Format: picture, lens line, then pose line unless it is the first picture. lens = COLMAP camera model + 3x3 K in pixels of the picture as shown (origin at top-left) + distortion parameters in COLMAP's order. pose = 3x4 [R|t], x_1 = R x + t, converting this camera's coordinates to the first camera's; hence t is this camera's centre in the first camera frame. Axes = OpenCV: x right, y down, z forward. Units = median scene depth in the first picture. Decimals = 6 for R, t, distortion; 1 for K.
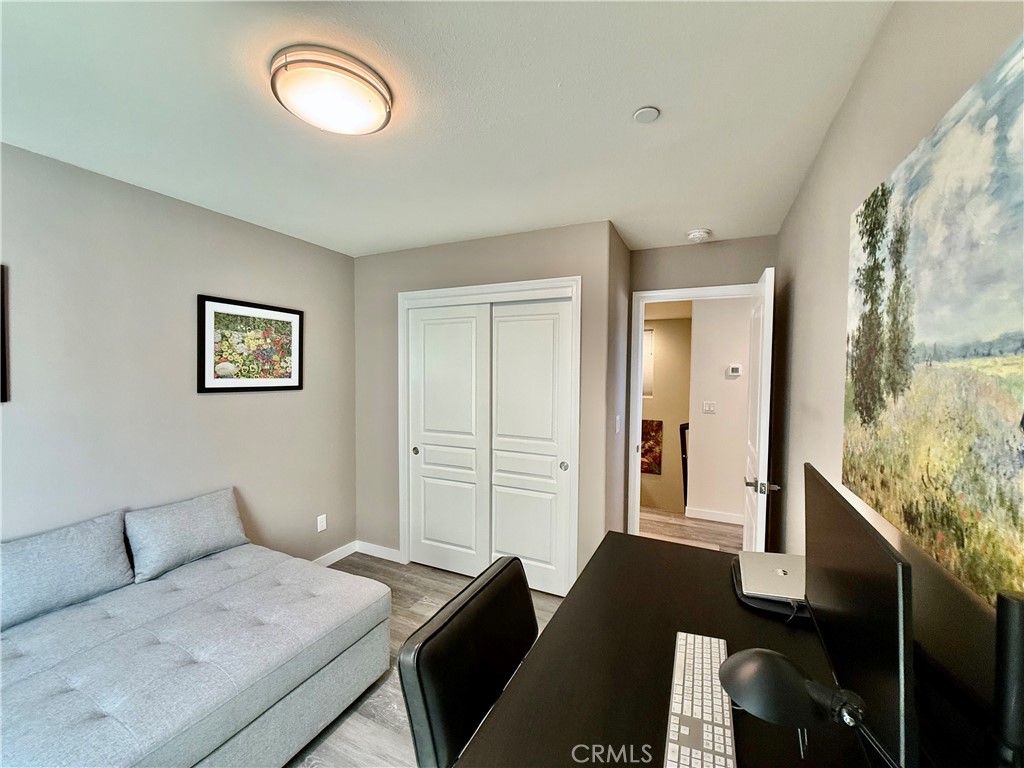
lens RADIAL K [[410.9, 0, 514.1], [0, 410.9, 382.1], [0, 0, 1]] dist [-0.002689, -0.000359]
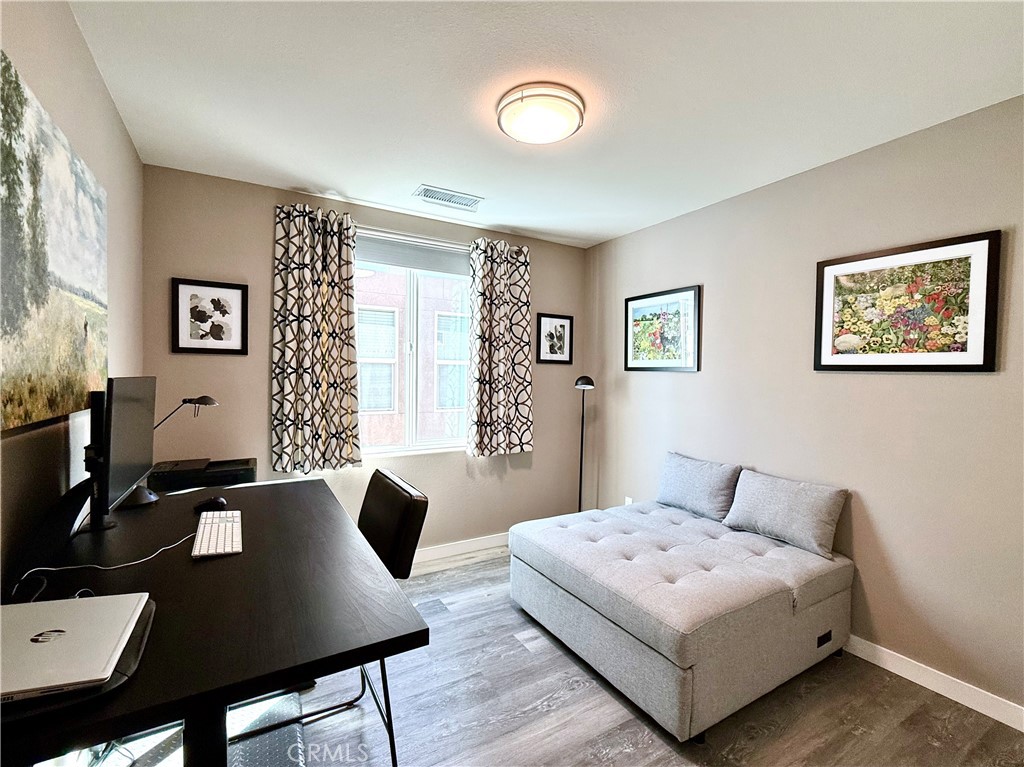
lens RADIAL K [[460.0, 0, 513.1], [0, 460.0, 383.0], [0, 0, 1]] dist [-0.000808, 0.000351]
pose [[-0.560032, -0.002136, -0.828468, 0.433840], [-0.042445, 0.998757, 0.026118, 0.053398], [0.827383, 0.049791, -0.559427, 0.973989]]
